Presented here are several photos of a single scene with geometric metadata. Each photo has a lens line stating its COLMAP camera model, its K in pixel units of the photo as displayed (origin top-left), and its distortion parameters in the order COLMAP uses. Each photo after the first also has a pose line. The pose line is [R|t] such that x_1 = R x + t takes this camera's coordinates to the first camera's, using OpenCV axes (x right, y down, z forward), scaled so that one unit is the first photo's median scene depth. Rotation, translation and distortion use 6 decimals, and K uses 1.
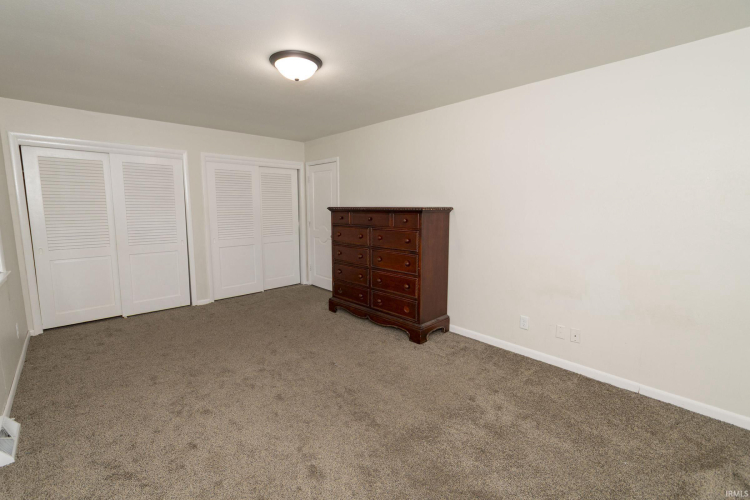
lens RADIAL K [[328.9, 0, 366.6], [0, 328.9, 247.5], [0, 0, 1]] dist [0.005370, 0.000440]
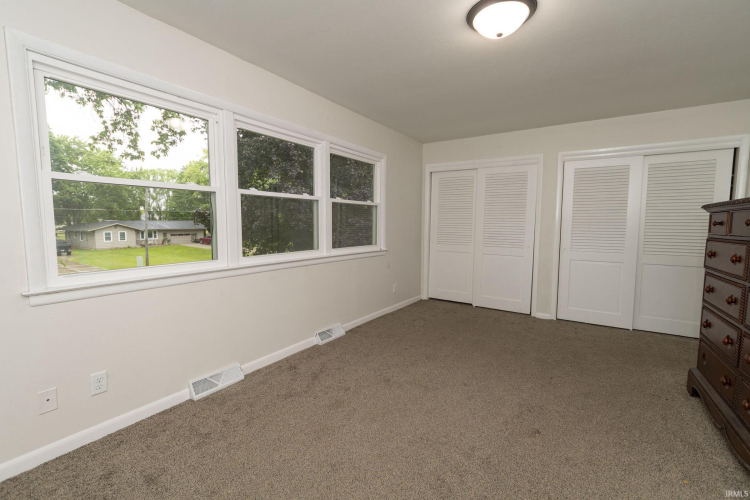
lens RADIAL K [[328.9, 0, 369.3], [0, 328.9, 250.0], [0, 0, 1]] dist [0.005370, 0.000440]
pose [[0.232113, 0.083985, -0.969056, 0.284697], [-0.135115, 0.989391, 0.053384, -0.000026], [0.963259, 0.118543, 0.240998, 0.310421]]
